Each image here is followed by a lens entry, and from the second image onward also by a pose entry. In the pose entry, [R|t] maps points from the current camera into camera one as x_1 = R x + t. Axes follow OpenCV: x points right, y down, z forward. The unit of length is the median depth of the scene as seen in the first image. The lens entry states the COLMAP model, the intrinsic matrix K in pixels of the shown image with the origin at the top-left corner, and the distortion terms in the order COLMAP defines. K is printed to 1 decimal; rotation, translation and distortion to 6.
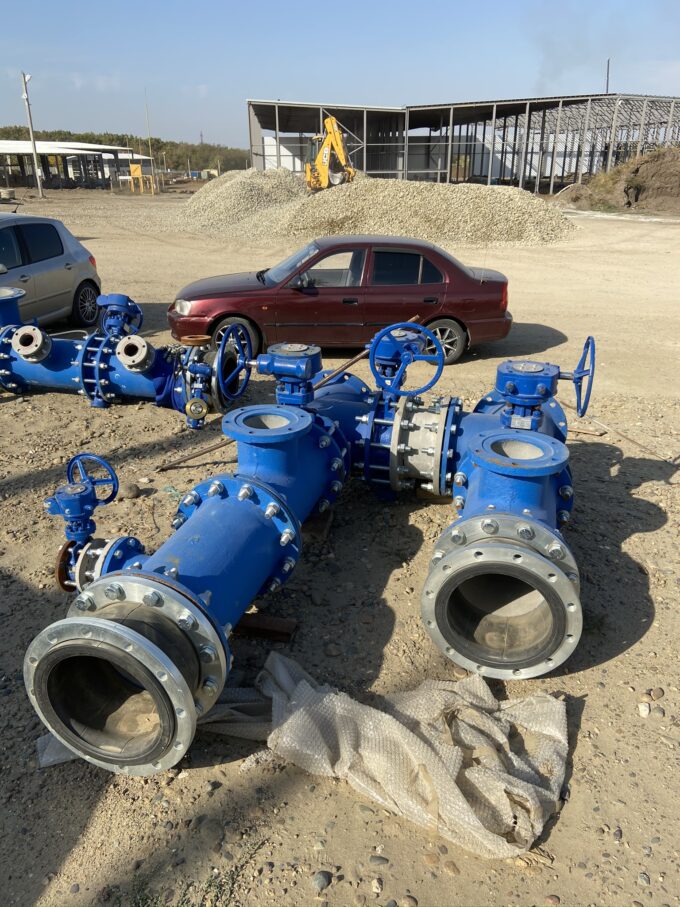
lens RADIAL K [[702.1, 0, 340.0], [0, 702.1, 453.5], [0, 0, 1]] dist [0.136059, -0.169553]
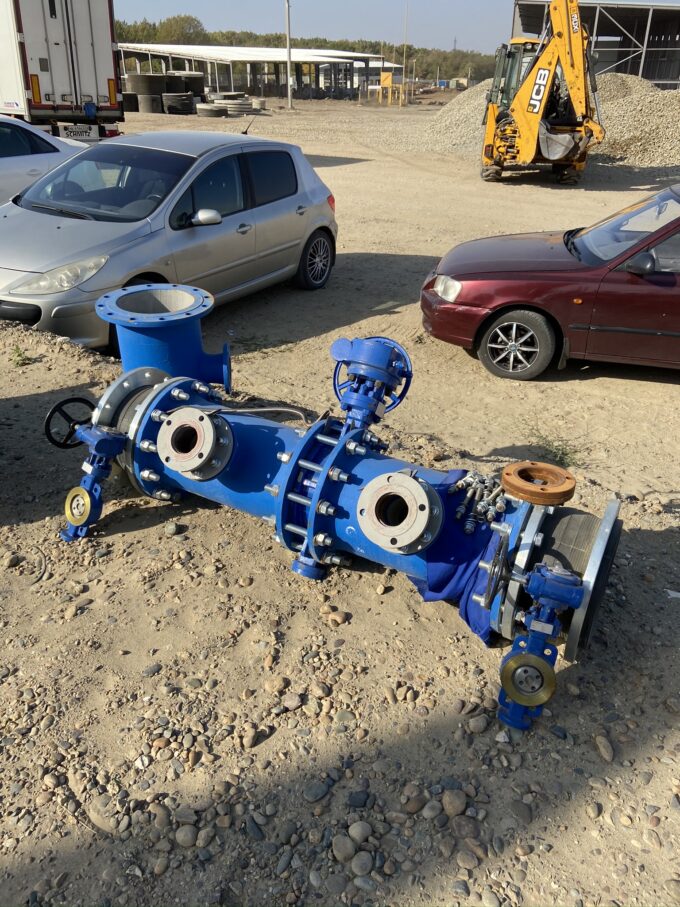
lens RADIAL K [[702.1, 0, 340.0], [0, 702.1, 453.5], [0, 0, 1]] dist [0.136059, -0.169553]
pose [[0.951480, 0.151070, -0.268074, -0.053538], [-0.122829, 0.985236, 0.119259, -0.055853], [0.282133, -0.080545, 0.955988, 0.147262]]
